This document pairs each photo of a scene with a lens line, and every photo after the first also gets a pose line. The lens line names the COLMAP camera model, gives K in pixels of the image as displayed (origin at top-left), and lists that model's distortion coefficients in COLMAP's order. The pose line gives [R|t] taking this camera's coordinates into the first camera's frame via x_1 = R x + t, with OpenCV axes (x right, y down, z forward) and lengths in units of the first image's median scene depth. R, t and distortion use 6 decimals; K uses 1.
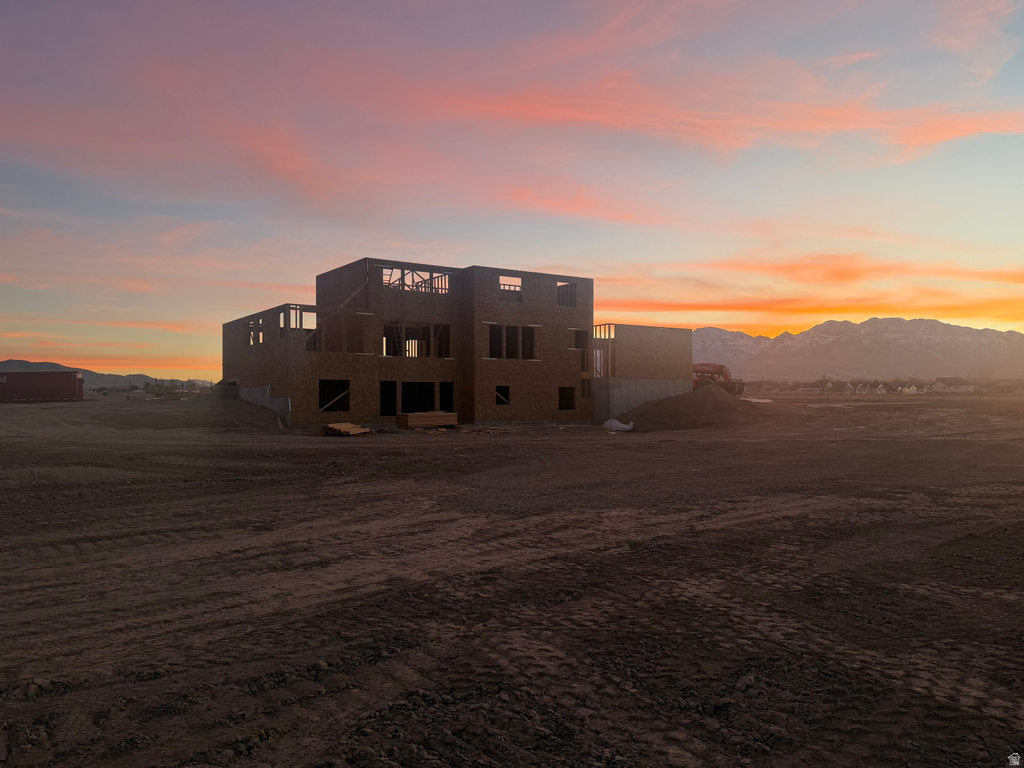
lens RADIAL K [[798.2, 0, 512.0], [0, 798.2, 384.0], [0, 0, 1]] dist [0.085786, -0.095724]
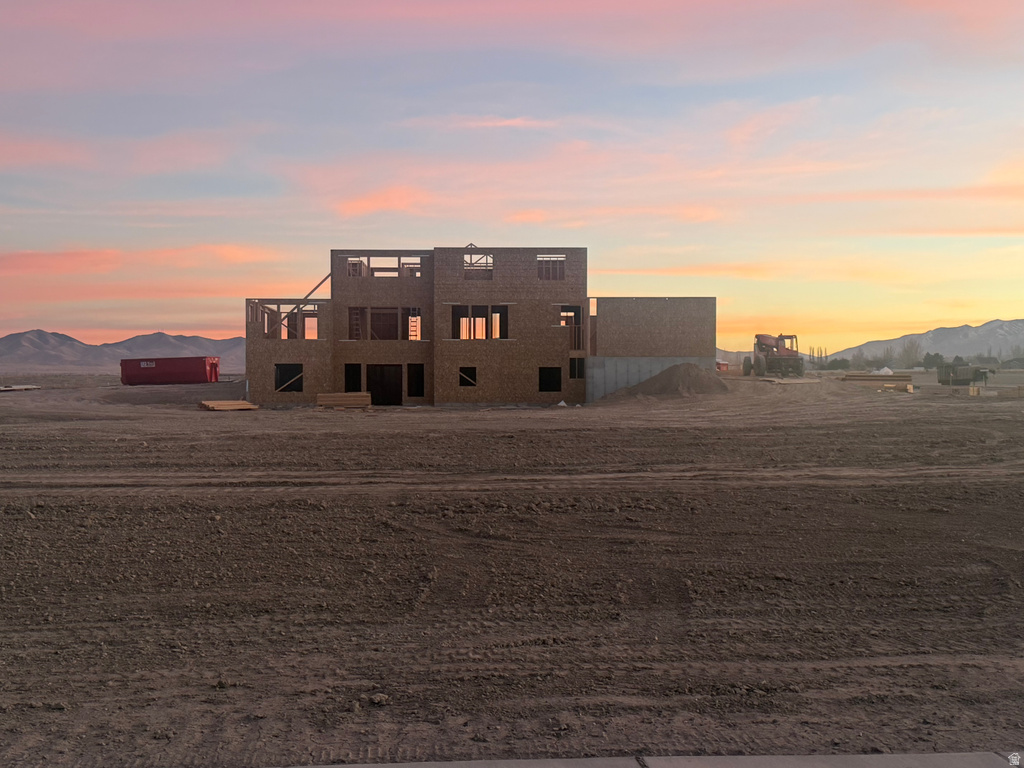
lens RADIAL K [[1337.4, 0, 512.0], [0, 1337.4, 384.0], [0, 0, 1]] dist [0.111964, 0.006380]
pose [[0.832313, -0.002014, -0.554303, 1.200212], [0.013397, 0.999774, 0.016483, -0.004039], [0.554144, -0.021145, 0.832152, -0.430892]]
